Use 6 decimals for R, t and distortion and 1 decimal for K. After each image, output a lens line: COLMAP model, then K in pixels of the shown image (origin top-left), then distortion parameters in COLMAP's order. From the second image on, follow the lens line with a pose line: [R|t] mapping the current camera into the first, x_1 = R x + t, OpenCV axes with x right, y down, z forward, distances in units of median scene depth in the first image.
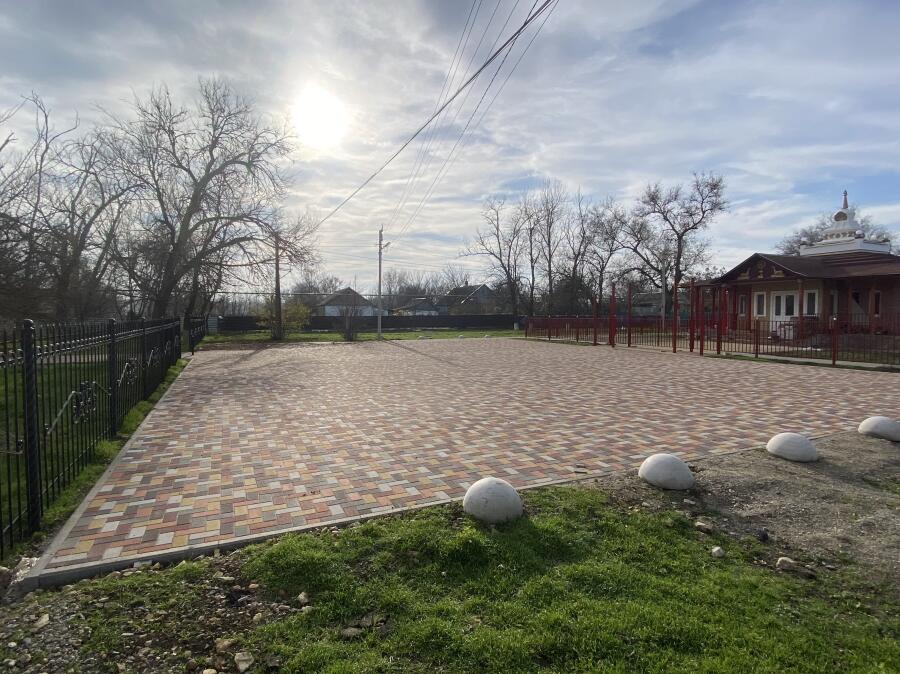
lens RADIAL K [[476.2, 0, 449.3], [0, 476.2, 334.1], [0, 0, 1]] dist [0.072114, -0.081645]
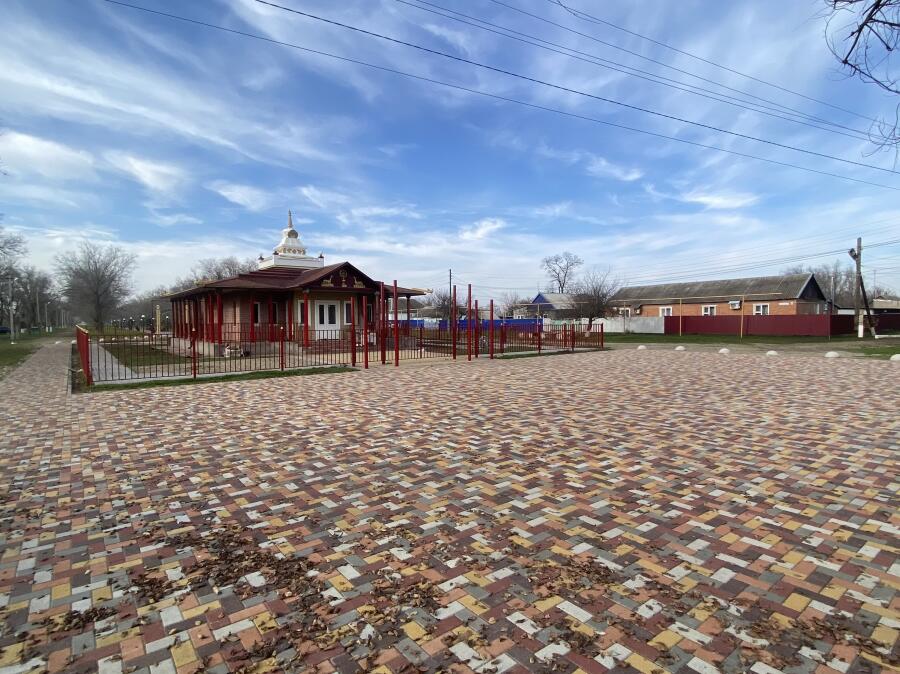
lens RADIAL K [[478.6, 0, 450.0], [0, 478.6, 325.9], [0, 0, 1]] dist [0.050119, -0.047670]
pose [[-0.208432, -0.007104, 0.978011, -1.058786], [0.051809, 0.998489, 0.018294, -0.114664], [-0.976664, 0.054483, -0.207749, 2.746235]]
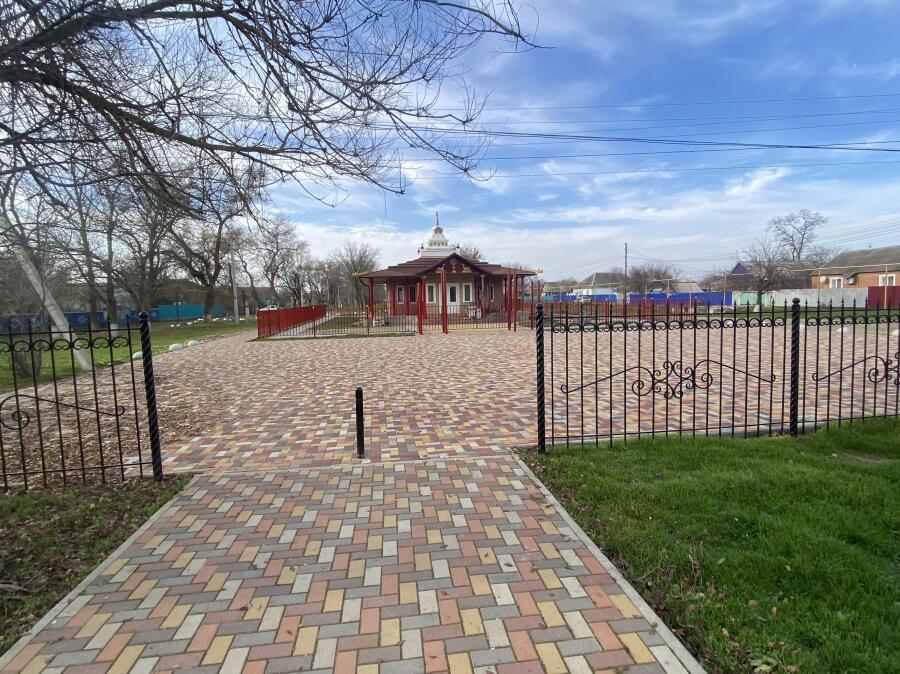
lens RADIAL K [[476.2, 0, 449.3], [0, 476.2, 334.1], [0, 0, 1]] dist [0.072114, -0.081645]
pose [[0.285587, -0.075539, 0.955371, -1.599752], [0.065333, 0.996104, 0.059230, -0.080745], [-0.956123, 0.045502, 0.289410, 1.800883]]
